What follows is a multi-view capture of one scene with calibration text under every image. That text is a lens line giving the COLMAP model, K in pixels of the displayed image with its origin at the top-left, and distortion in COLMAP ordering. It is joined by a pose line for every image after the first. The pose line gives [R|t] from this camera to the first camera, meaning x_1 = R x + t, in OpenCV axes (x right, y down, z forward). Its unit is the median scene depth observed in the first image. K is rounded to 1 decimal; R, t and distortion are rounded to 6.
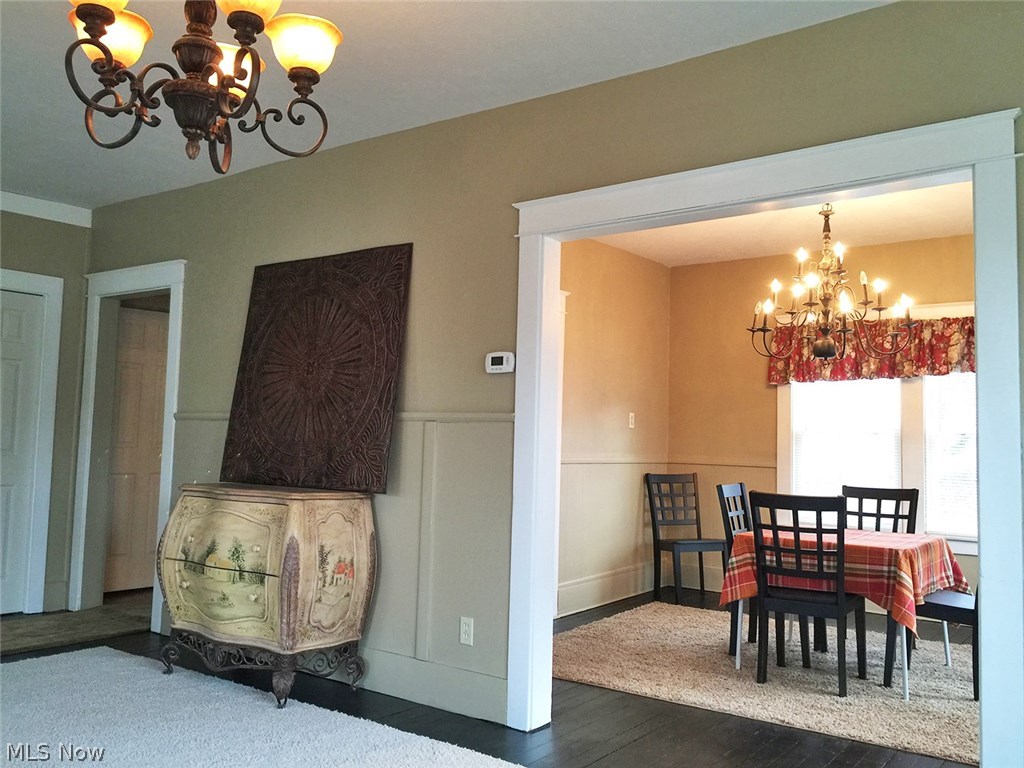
lens RADIAL K [[875.6, 0, 516.4], [0, 875.6, 379.6], [0, 0, 1]] dist [0.067854, -0.090921]
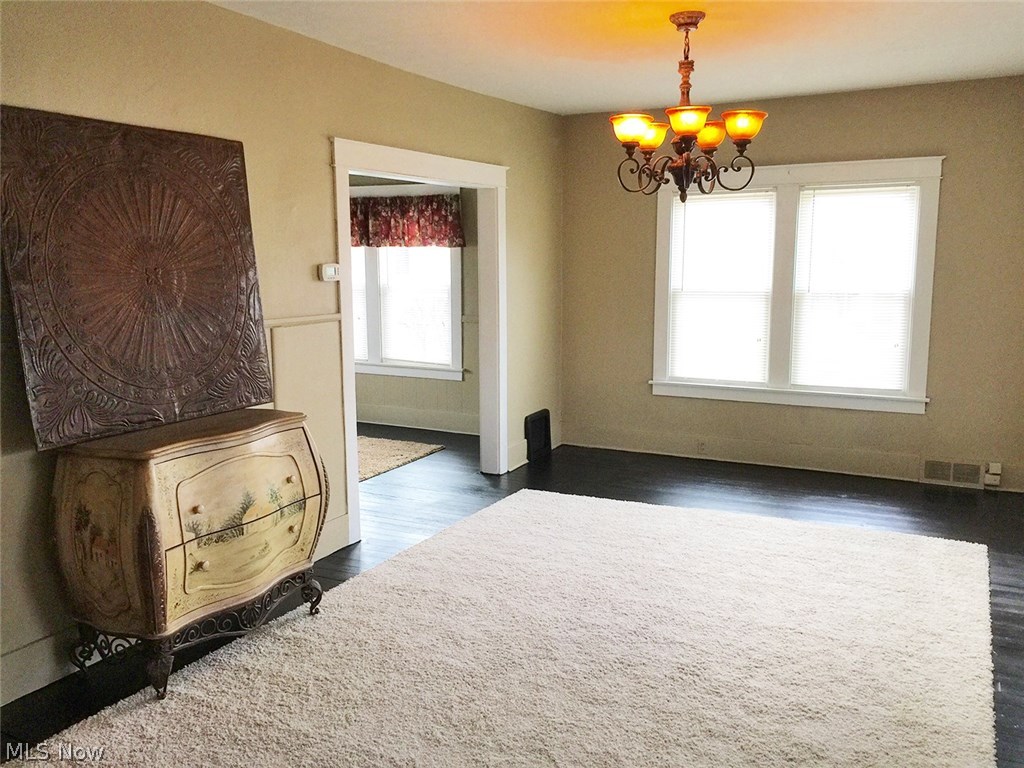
lens RADIAL K [[875.6, 0, 509.8], [0, 875.6, 386.6], [0, 0, 1]] dist [0.067854, -0.090921]
pose [[-0.151670, -0.165132, 0.974540, -1.199517], [-0.067556, 0.985372, 0.156454, -0.067325], [-0.986120, -0.042106, -0.160607, 0.900727]]
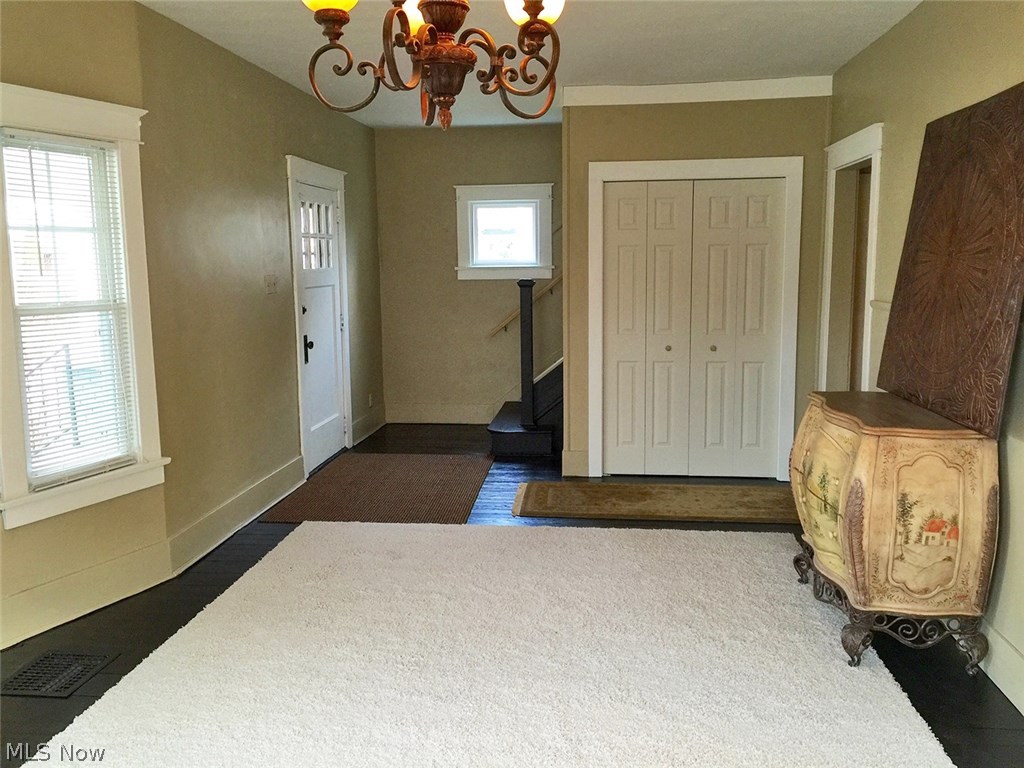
lens RADIAL K [[875.6, 0, 513.5], [0, 875.6, 378.5], [0, 0, 1]] dist [0.067854, -0.090921]
pose [[0.498912, 0.085978, -0.862377, 0.284070], [0.085830, 0.985273, 0.147886, -0.064040], [0.862392, -0.147800, 0.484185, 0.311539]]
